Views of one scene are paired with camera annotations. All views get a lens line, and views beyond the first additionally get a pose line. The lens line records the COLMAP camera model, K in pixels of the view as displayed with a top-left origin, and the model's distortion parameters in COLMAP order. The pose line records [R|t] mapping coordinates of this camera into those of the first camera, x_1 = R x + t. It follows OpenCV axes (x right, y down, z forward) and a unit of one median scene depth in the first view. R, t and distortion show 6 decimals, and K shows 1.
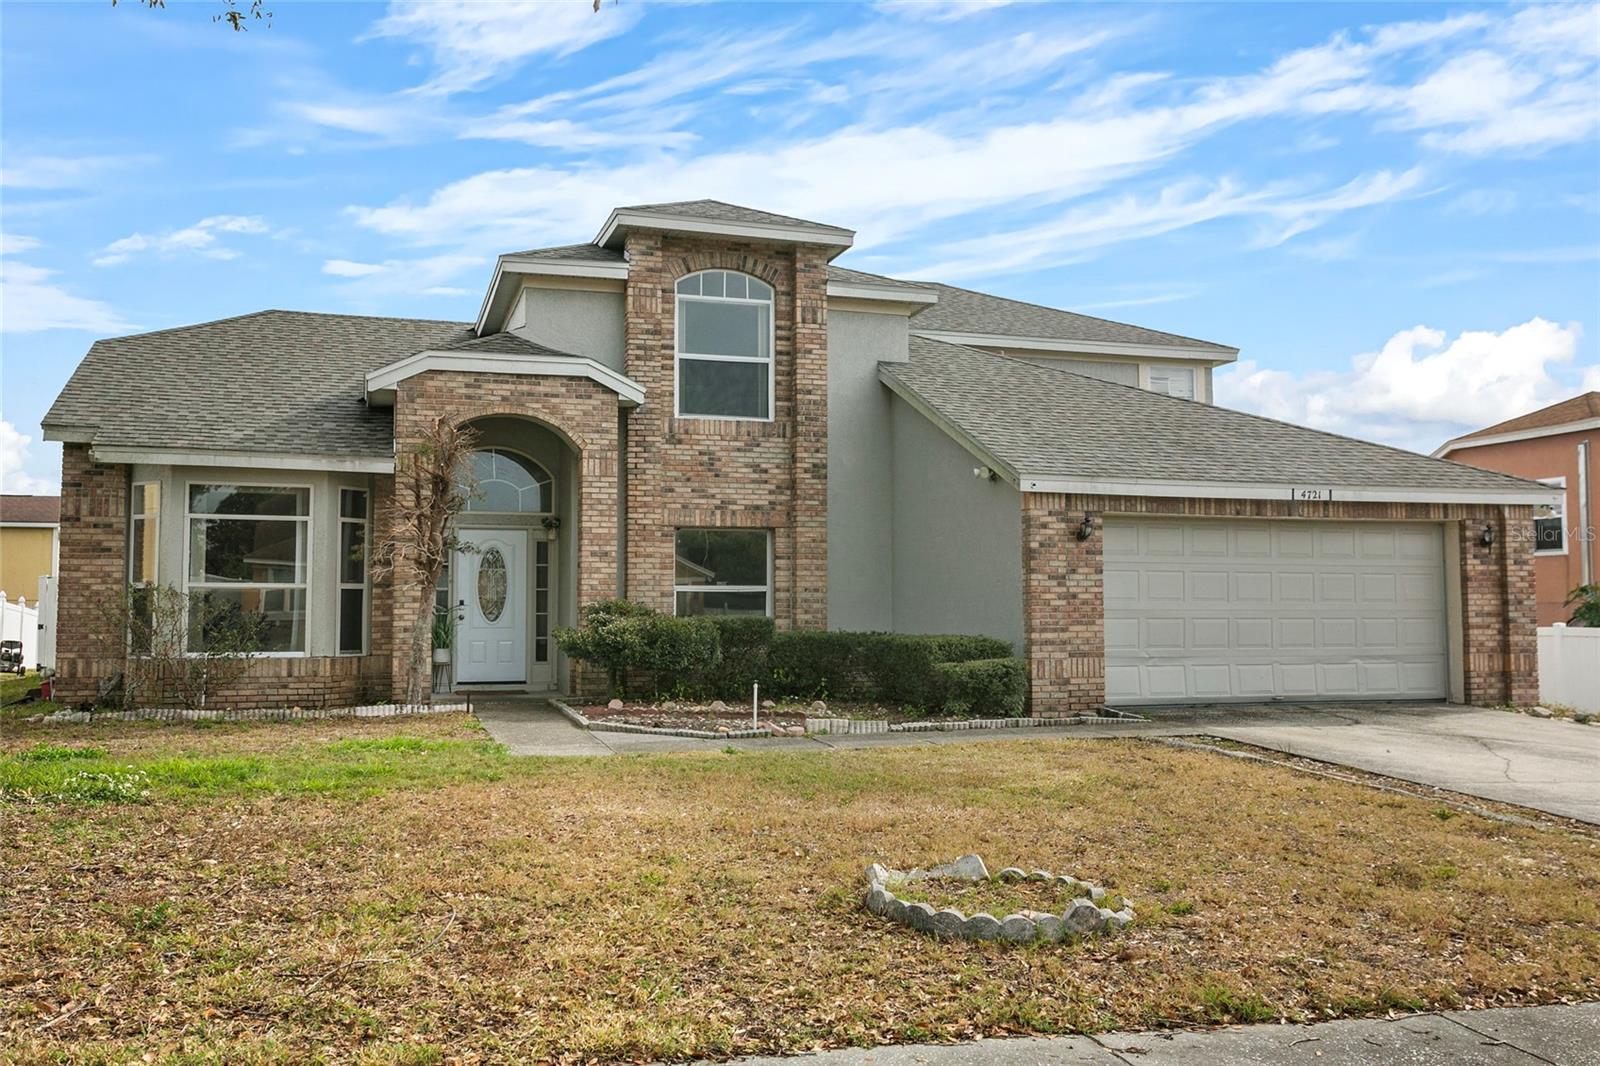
lens RADIAL K [[1432.1, 0, 799.8], [0, 1432.1, 532.5], [0, 0, 1]] dist [0.003551, 0.000427]
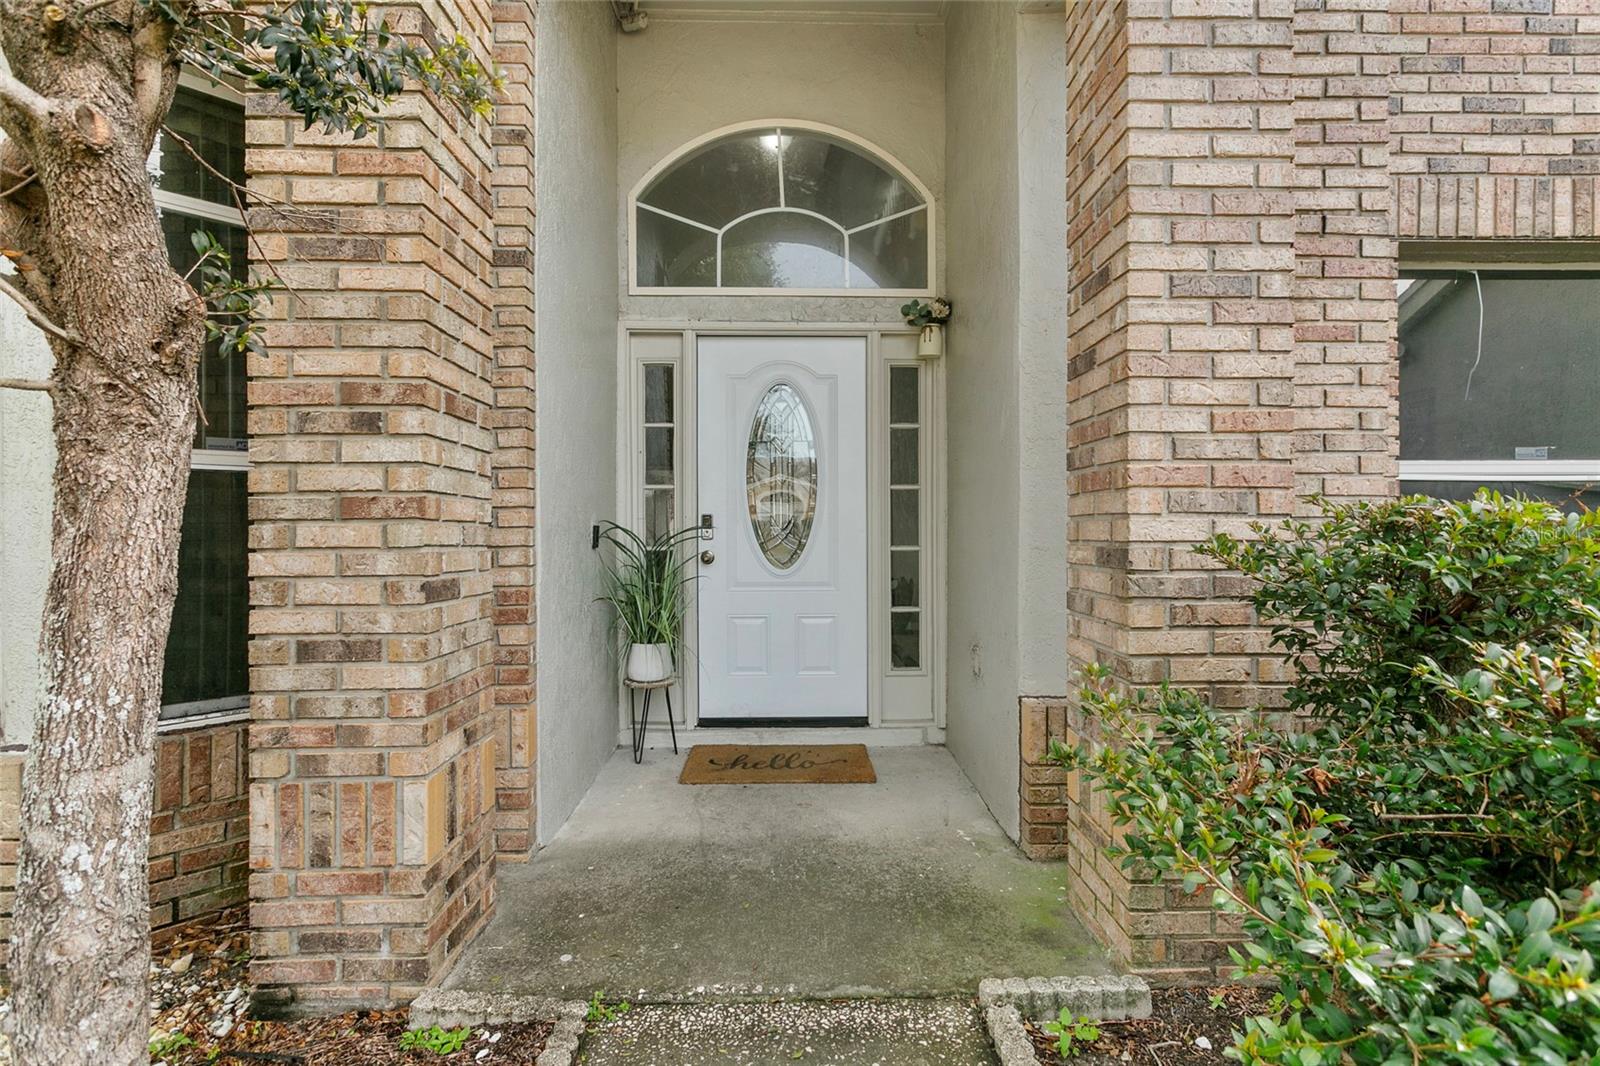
lens RADIAL K [[761.1, 0, 802.1], [0, 761.1, 532.7], [0, 0, 1]] dist [0.001614, 0.000921]
pose [[0.963497, 0.000935, -0.267718, -0.157842], [0.016047, 0.997994, 0.061238, 0.040583], [0.267238, -0.063299, 0.961549, 0.824512]]
